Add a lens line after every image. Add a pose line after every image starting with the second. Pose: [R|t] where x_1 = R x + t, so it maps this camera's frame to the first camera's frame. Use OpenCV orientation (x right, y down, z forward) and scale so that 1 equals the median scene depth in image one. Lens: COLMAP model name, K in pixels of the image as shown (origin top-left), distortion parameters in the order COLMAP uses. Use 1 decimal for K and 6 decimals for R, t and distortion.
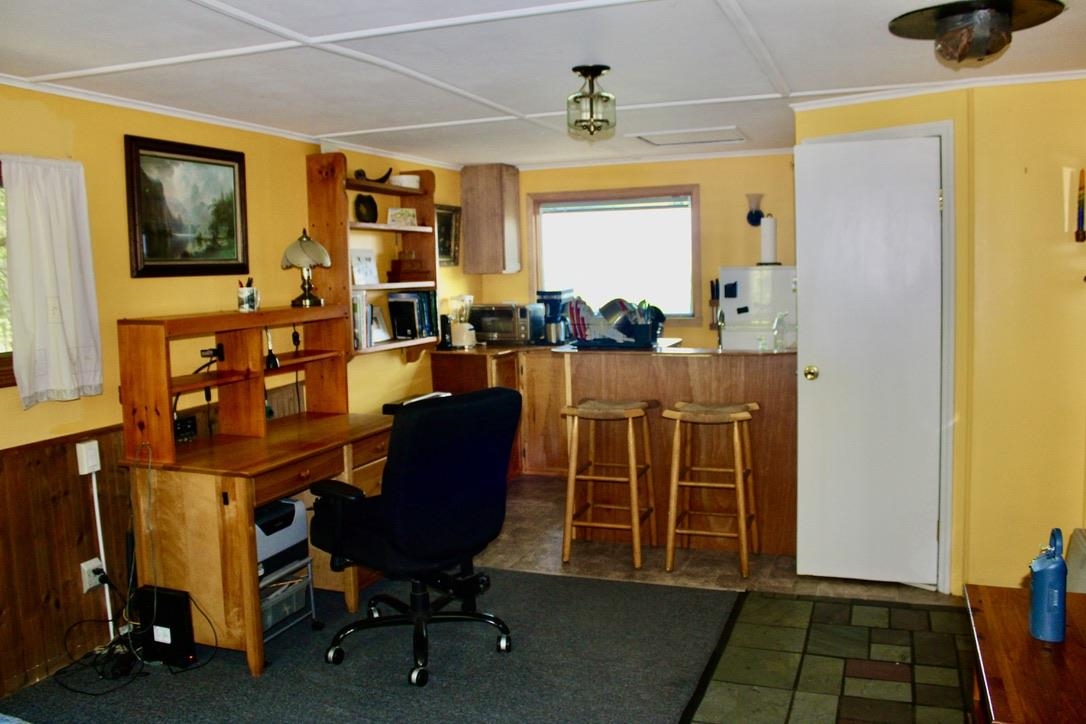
lens RADIAL K [[912.5, 0, 542.5], [0, 912.5, 359.7], [0, 0, 1]] dist [-0.160434, 0.138437]
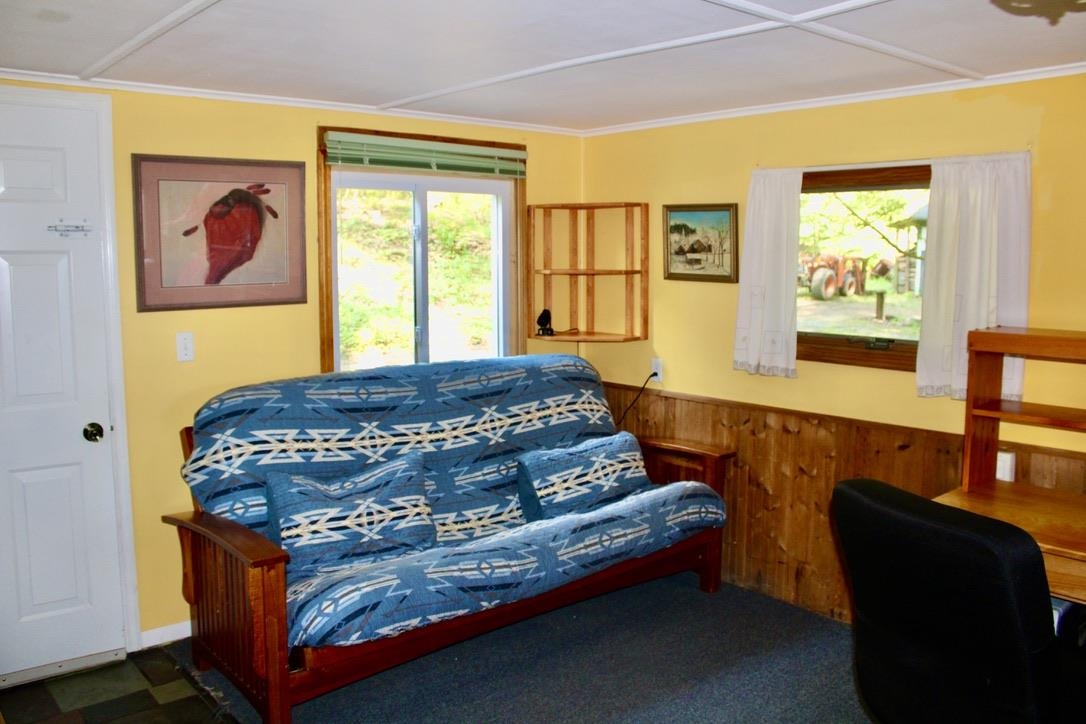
lens RADIAL K [[912.5, 0, 544.7], [0, 912.5, 355.7], [0, 0, 1]] dist [-0.160434, 0.138437]
pose [[-0.474028, 0.124527, -0.871659, 0.426054], [-0.078987, 0.979944, 0.182952, -0.114973], [0.876960, 0.155574, -0.454685, 0.807970]]
